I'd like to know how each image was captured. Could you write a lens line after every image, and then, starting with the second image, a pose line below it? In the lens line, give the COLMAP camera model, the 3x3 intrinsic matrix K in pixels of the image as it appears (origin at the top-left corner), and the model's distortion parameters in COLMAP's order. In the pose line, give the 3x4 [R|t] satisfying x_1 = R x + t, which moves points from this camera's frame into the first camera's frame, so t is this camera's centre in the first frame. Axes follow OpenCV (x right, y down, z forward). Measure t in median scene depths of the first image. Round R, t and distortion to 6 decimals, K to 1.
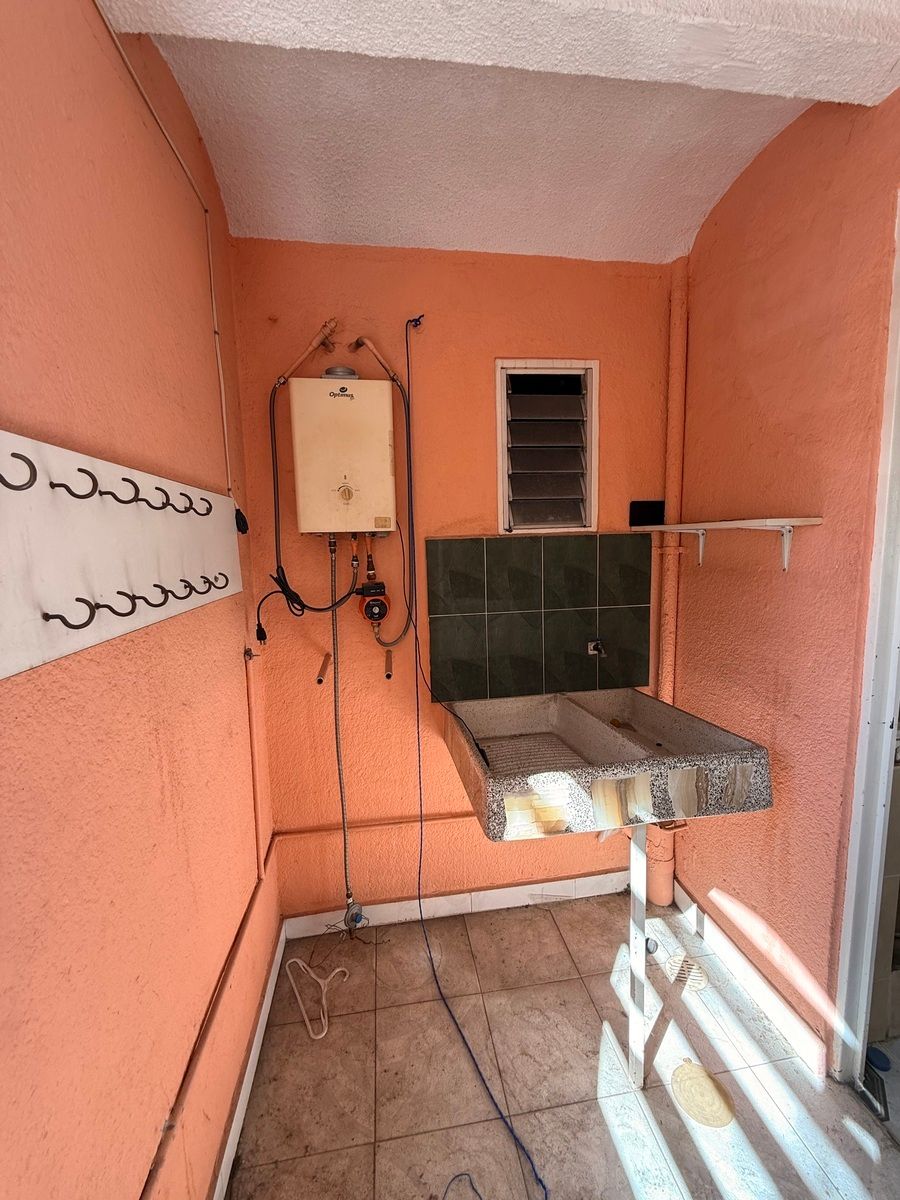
lens RADIAL K [[476.6, 0, 446.1], [0, 476.6, 599.0], [0, 0, 1]] dist [-0.000390, 0.000339]
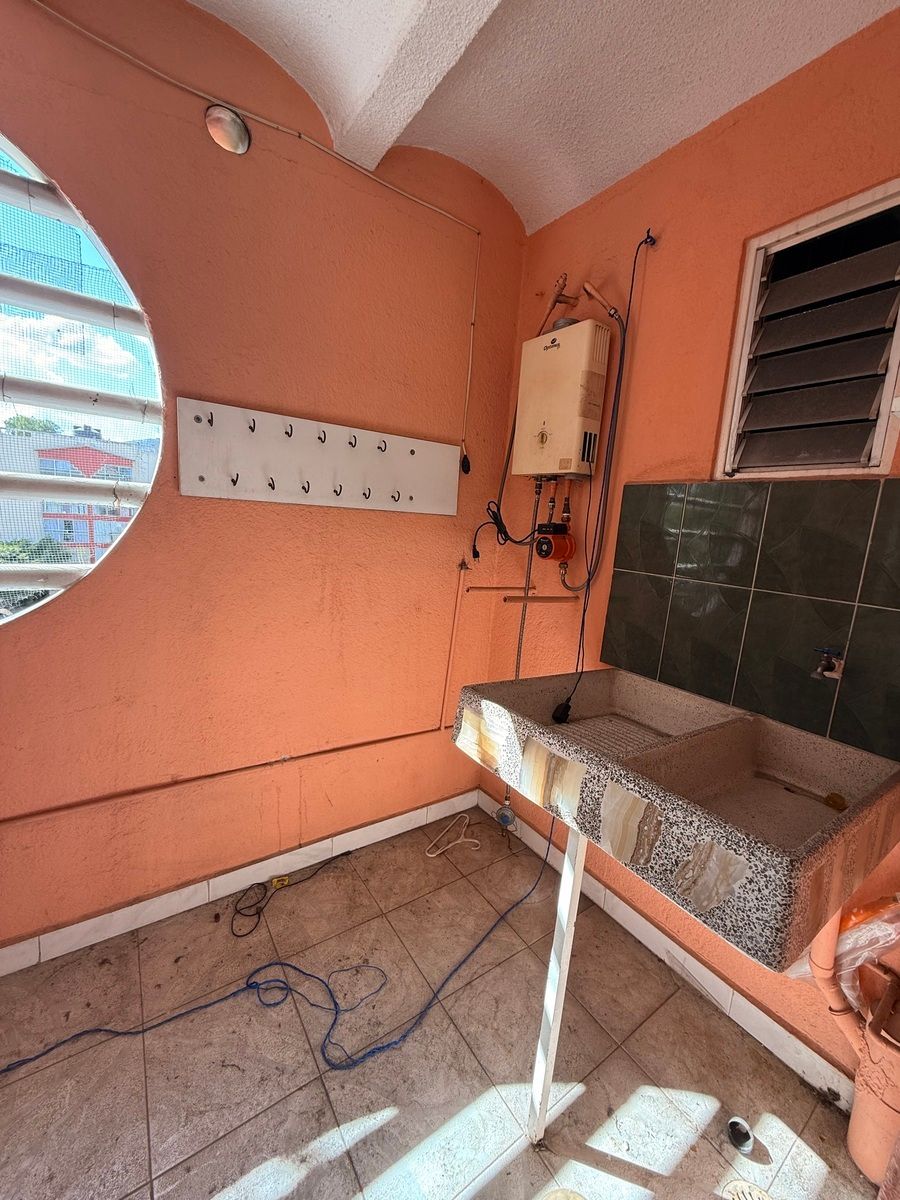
lens RADIAL K [[476.6, 0, 450.1], [0, 476.6, 598.7], [0, 0, 1]] dist [-0.000390, 0.000339]
pose [[0.444248, 0.204630, -0.872221, 0.734868], [-0.189547, 0.972995, 0.131730, 0.035521], [0.875623, 0.106806, 0.471038, 0.334023]]
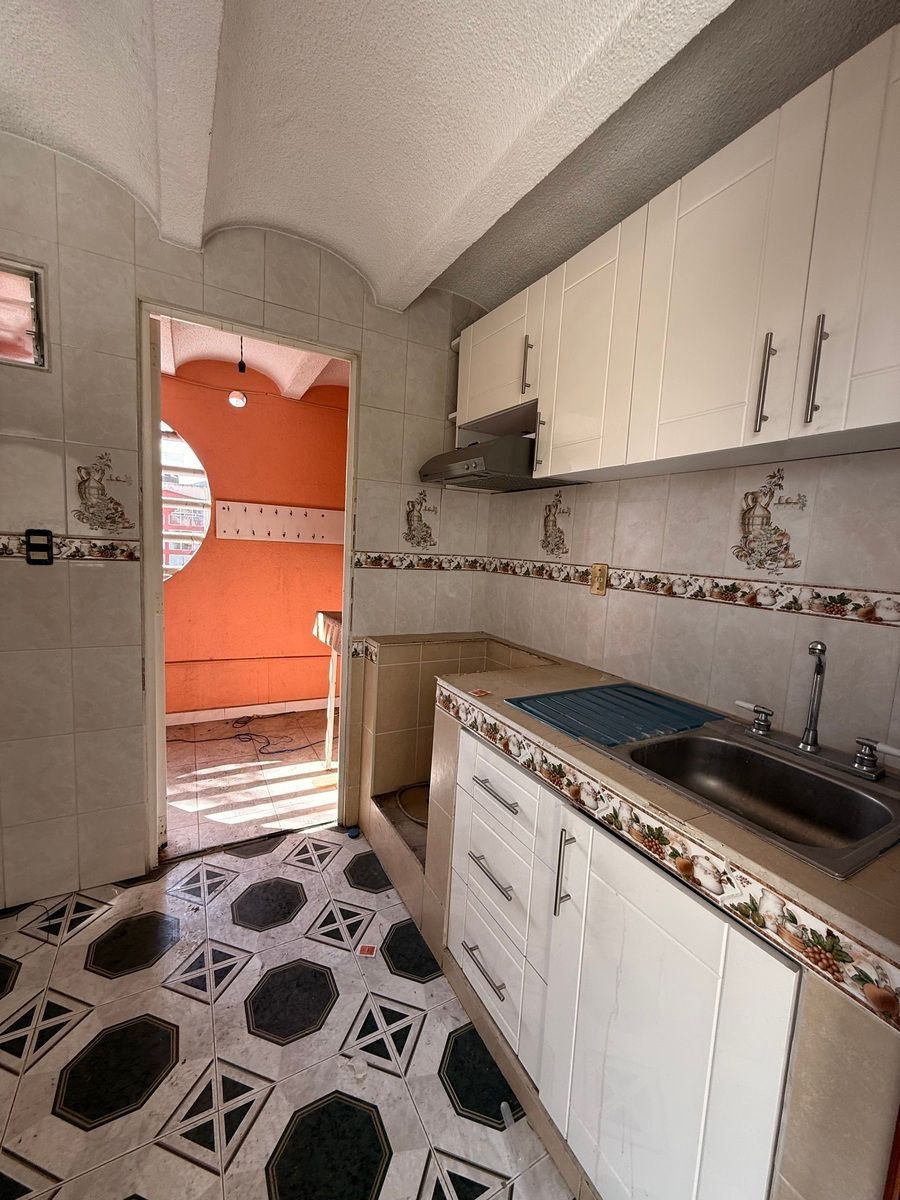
lens RADIAL K [[476.6, 0, 450.5], [0, 476.6, 599.8], [0, 0, 1]] dist [-0.000390, 0.000339]
pose [[0.346209, 0.150321, -0.926036, 2.186368], [-0.177195, 0.979791, 0.092801, -0.059530], [0.921271, 0.131961, 0.365849, 0.523516]]
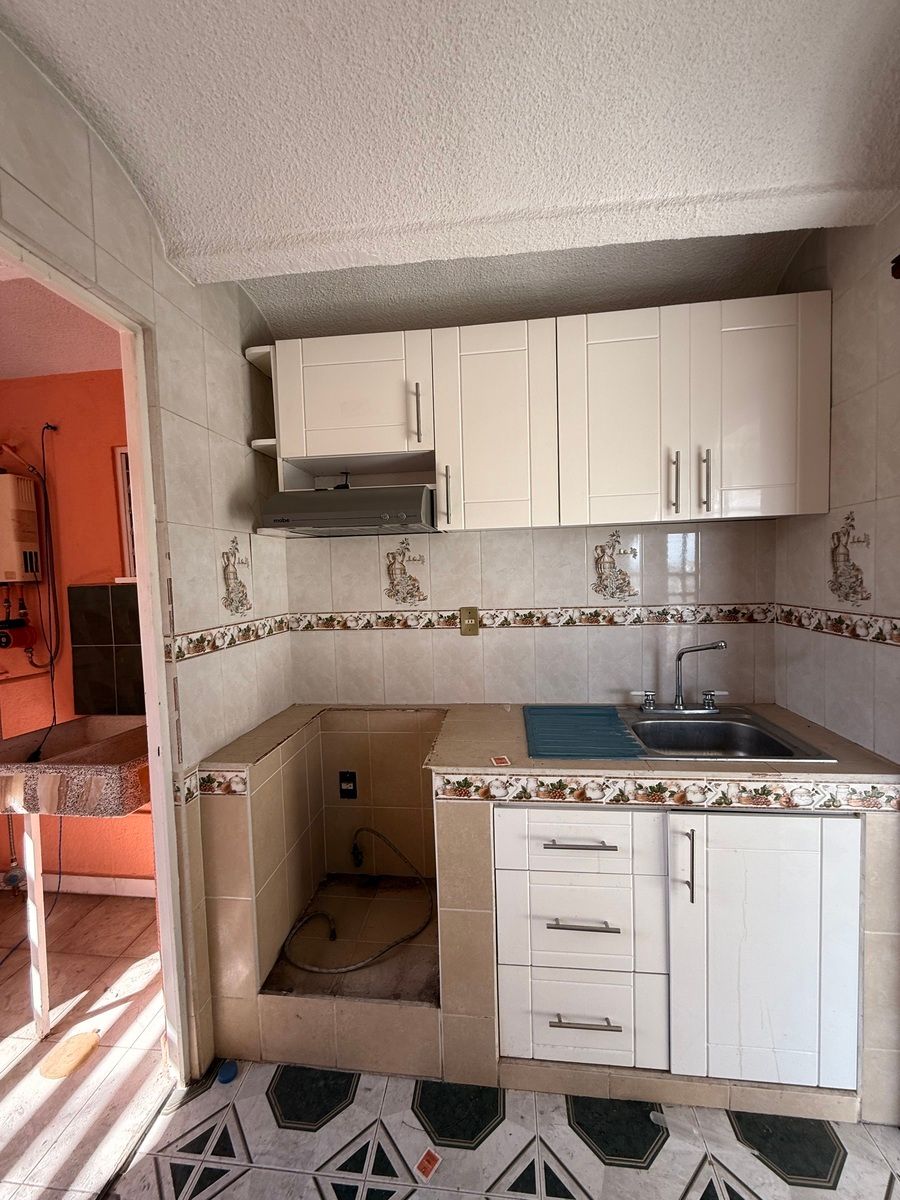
lens RADIAL K [[476.6, 0, 448.4], [0, 476.6, 599.4], [0, 0, 1]] dist [-0.000390, 0.000339]
pose [[0.965038, 0.010845, -0.261887, 1.463301], [-0.026067, 0.998162, -0.054719, -0.051870], [0.260812, 0.059632, 0.963546, 0.022244]]
